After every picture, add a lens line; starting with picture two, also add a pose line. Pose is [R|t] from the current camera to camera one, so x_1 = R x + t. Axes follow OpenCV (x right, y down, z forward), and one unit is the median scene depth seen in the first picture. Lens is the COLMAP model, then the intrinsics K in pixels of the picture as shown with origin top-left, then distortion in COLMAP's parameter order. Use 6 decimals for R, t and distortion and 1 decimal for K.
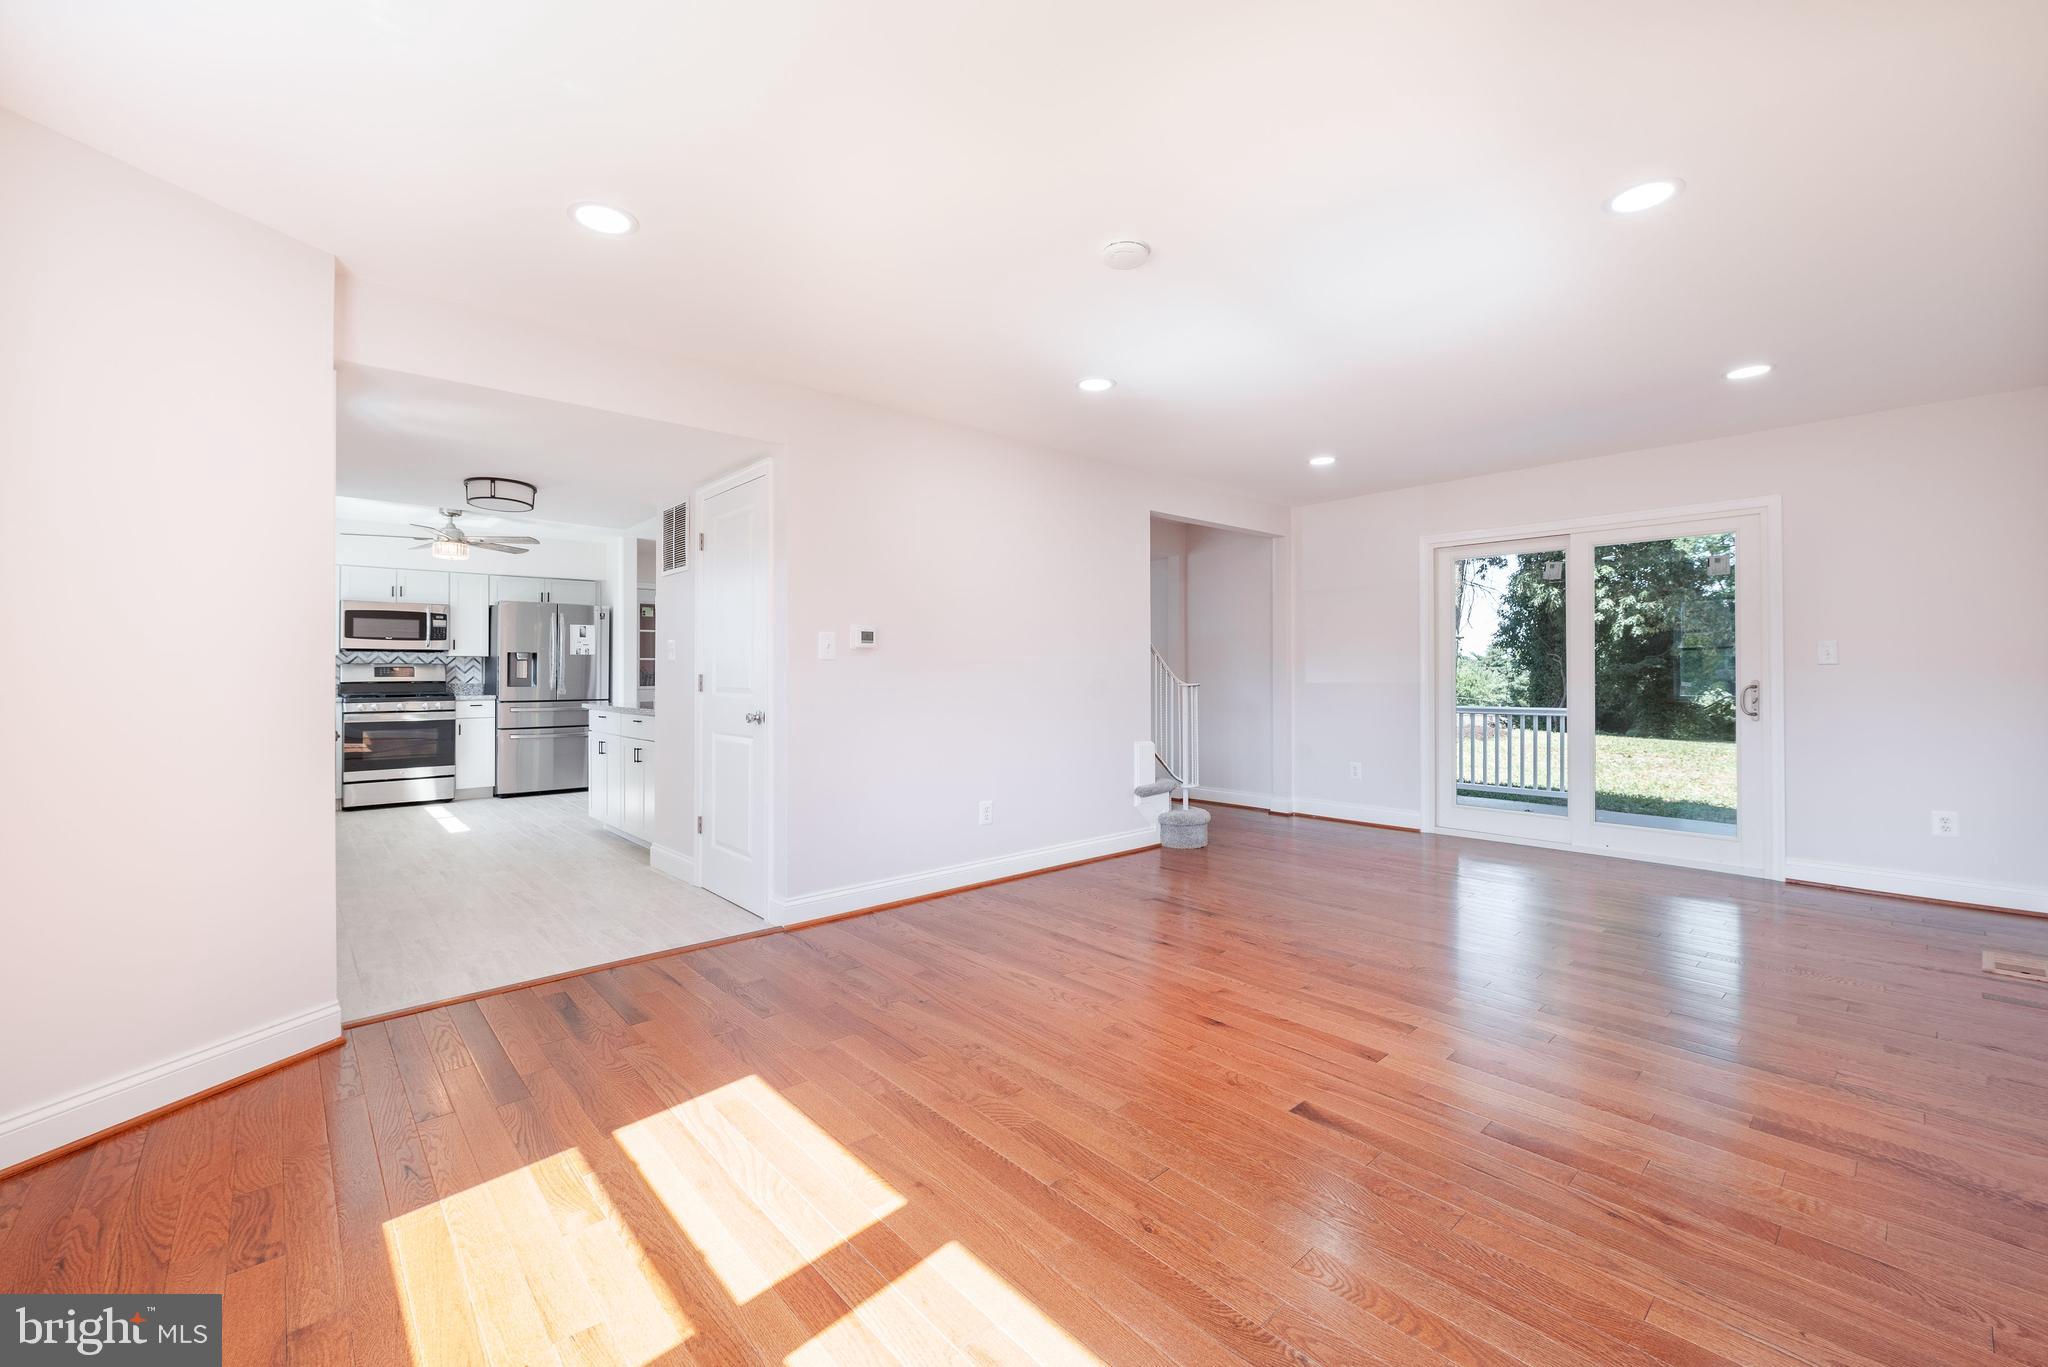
lens RADIAL K [[823.2, 0, 1031.5], [0, 823.2, 661.7], [0, 0, 1]] dist [-0.007754, -0.000477]
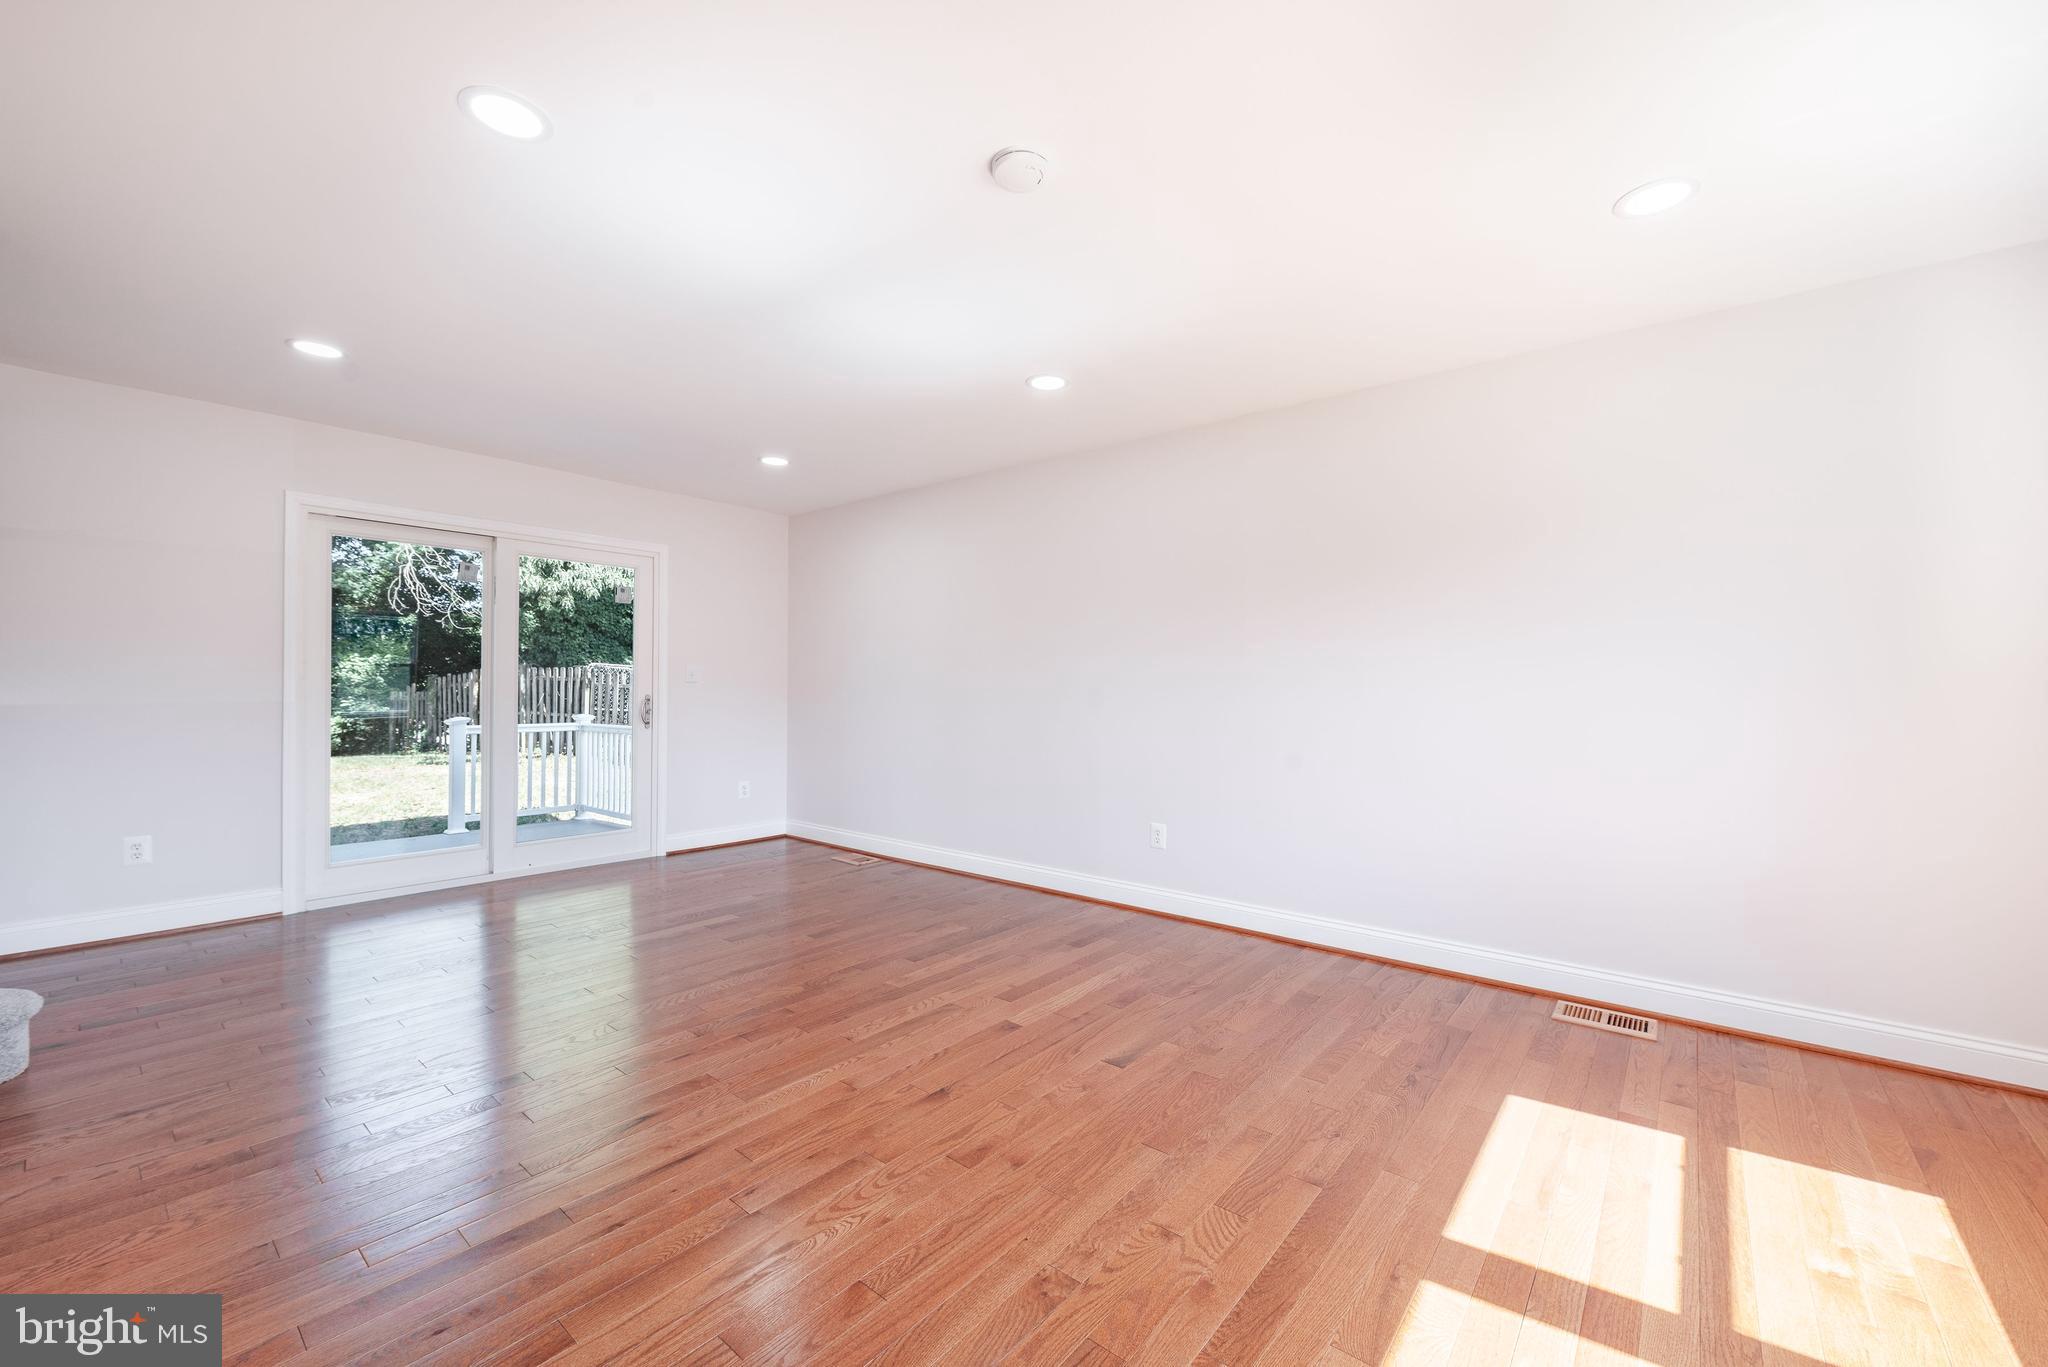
lens RADIAL K [[808.3, 0, 1035.2], [0, 808.3, 689.6], [0, 0, 1]] dist [-0.007214, 0.000124]
pose [[-0.141765, 0.000064, 0.989900, -0.504285], [-0.017493, 0.999844, -0.002570, 0.011673], [-0.989746, -0.017681, -0.141742, 0.819550]]
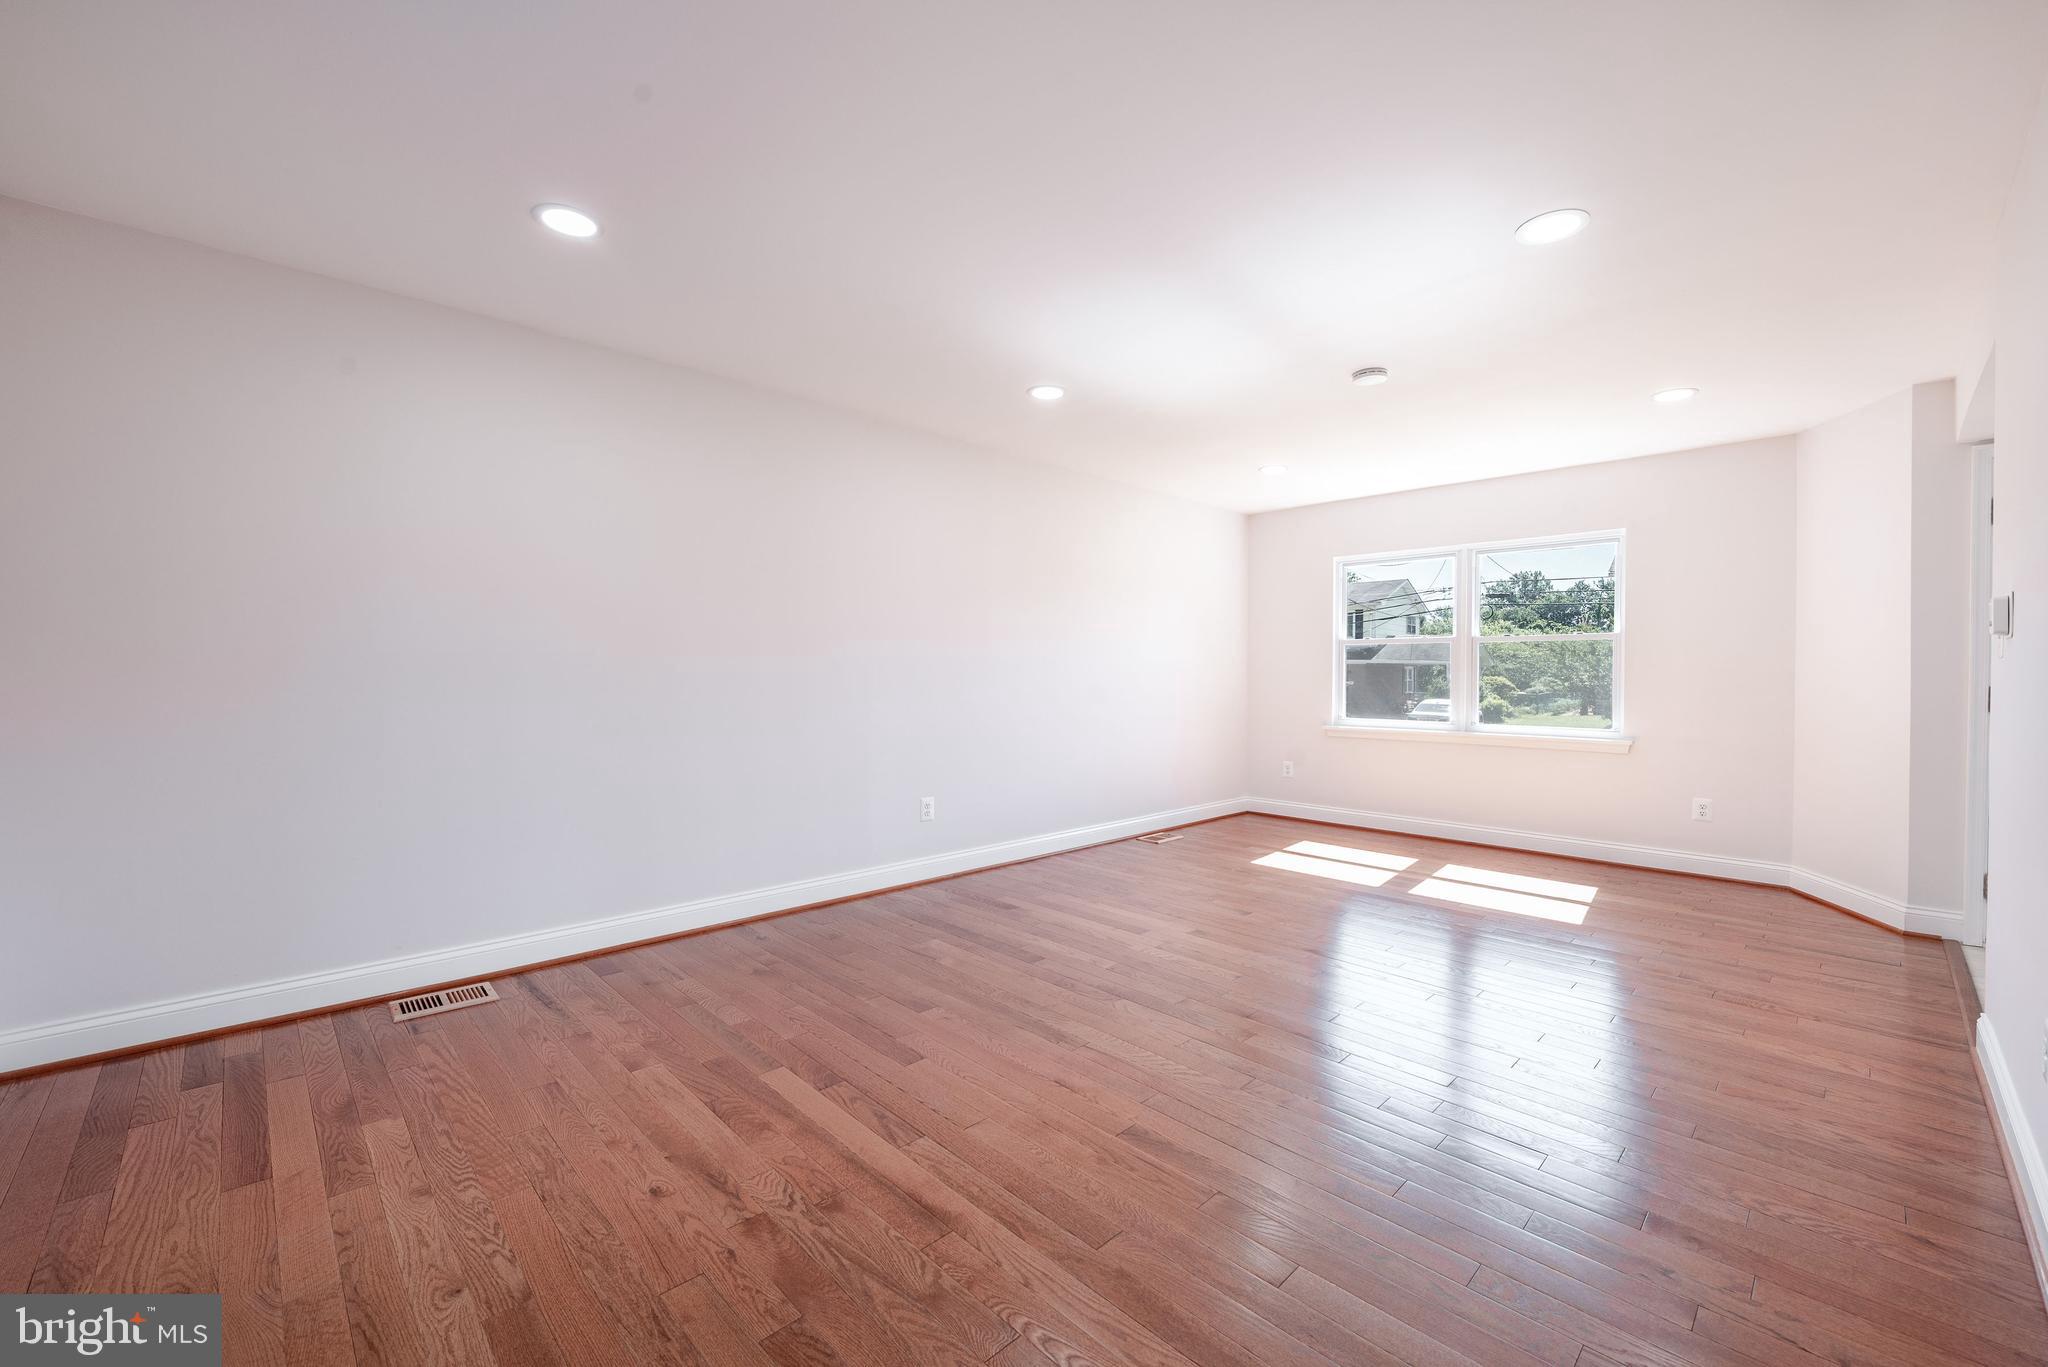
lens RADIAL K [[823.2, 0, 1031.5], [0, 823.2, 661.7], [0, 0, 1]] dist [-0.007754, -0.000477]
pose [[-0.999534, -0.005117, -0.030103, 0.549850], [-0.004329, 0.999648, -0.026174, 0.022541], [0.030227, -0.026032, -0.999204, 1.798922]]
